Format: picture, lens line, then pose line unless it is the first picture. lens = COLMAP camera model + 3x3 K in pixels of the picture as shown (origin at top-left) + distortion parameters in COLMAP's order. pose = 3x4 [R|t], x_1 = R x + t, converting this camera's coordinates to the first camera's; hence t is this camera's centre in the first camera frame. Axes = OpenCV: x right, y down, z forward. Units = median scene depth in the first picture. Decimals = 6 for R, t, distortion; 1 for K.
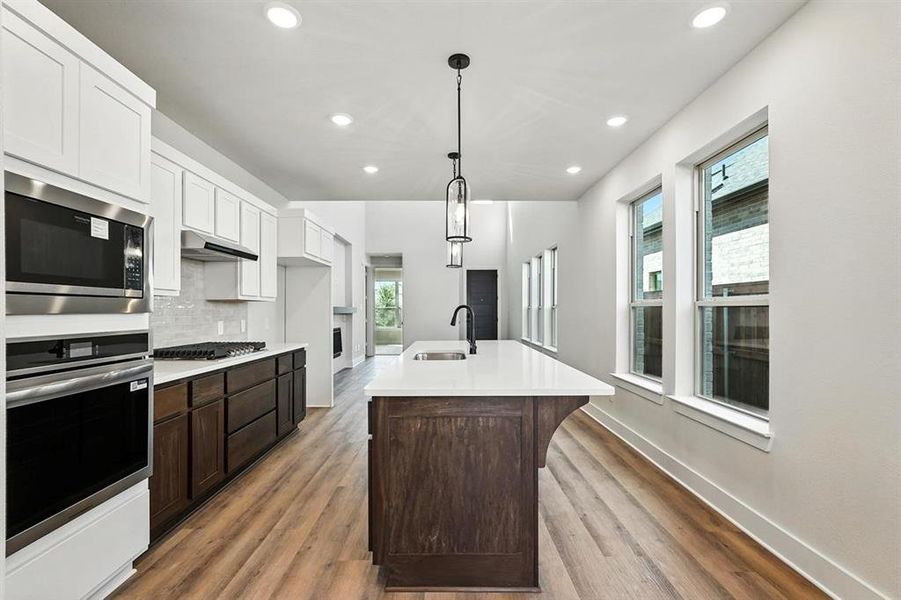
lens RADIAL K [[400.5, 0, 450.8], [0, 400.5, 308.8], [0, 0, 1]] dist [-0.009863, 0.003009]
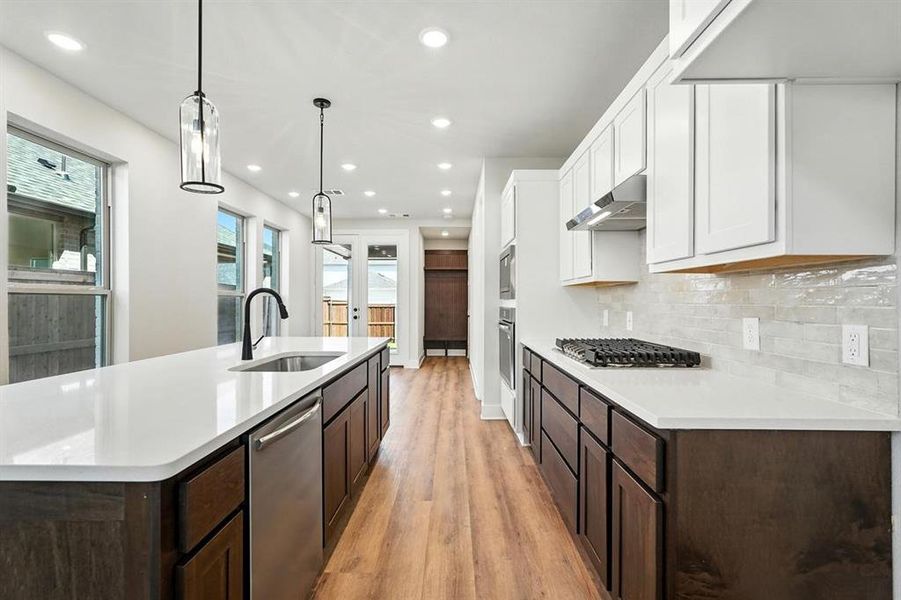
lens RADIAL K [[400.5, 0, 447.6], [0, 400.5, 300.9], [0, 0, 1]] dist [-0.009863, 0.003009]
pose [[-0.999732, 0.001143, 0.023124, -0.319106], [0.001038, 0.999989, -0.004573, 0.016702], [-0.023129, -0.004547, -0.999722, 1.763767]]
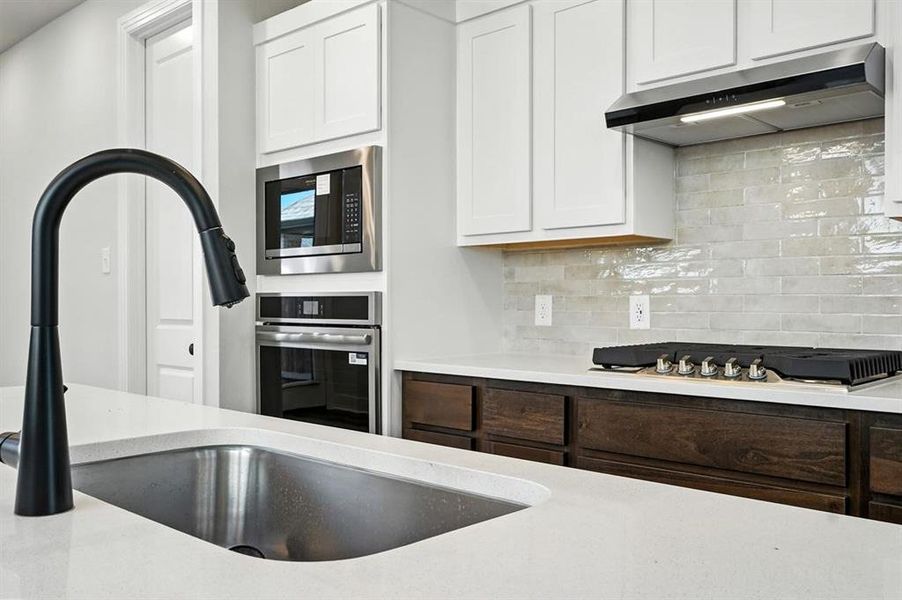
lens RADIAL K [[781.5, 0, 451.2], [0, 781.5, 300.3], [0, 0, 1]] dist [0.006238, -0.002332]
pose [[-0.677955, 0.002451, -0.735099, 0.162271], [0.004388, 0.999990, -0.000712, 0.043505], [0.735090, -0.003708, -0.677959, 1.337059]]
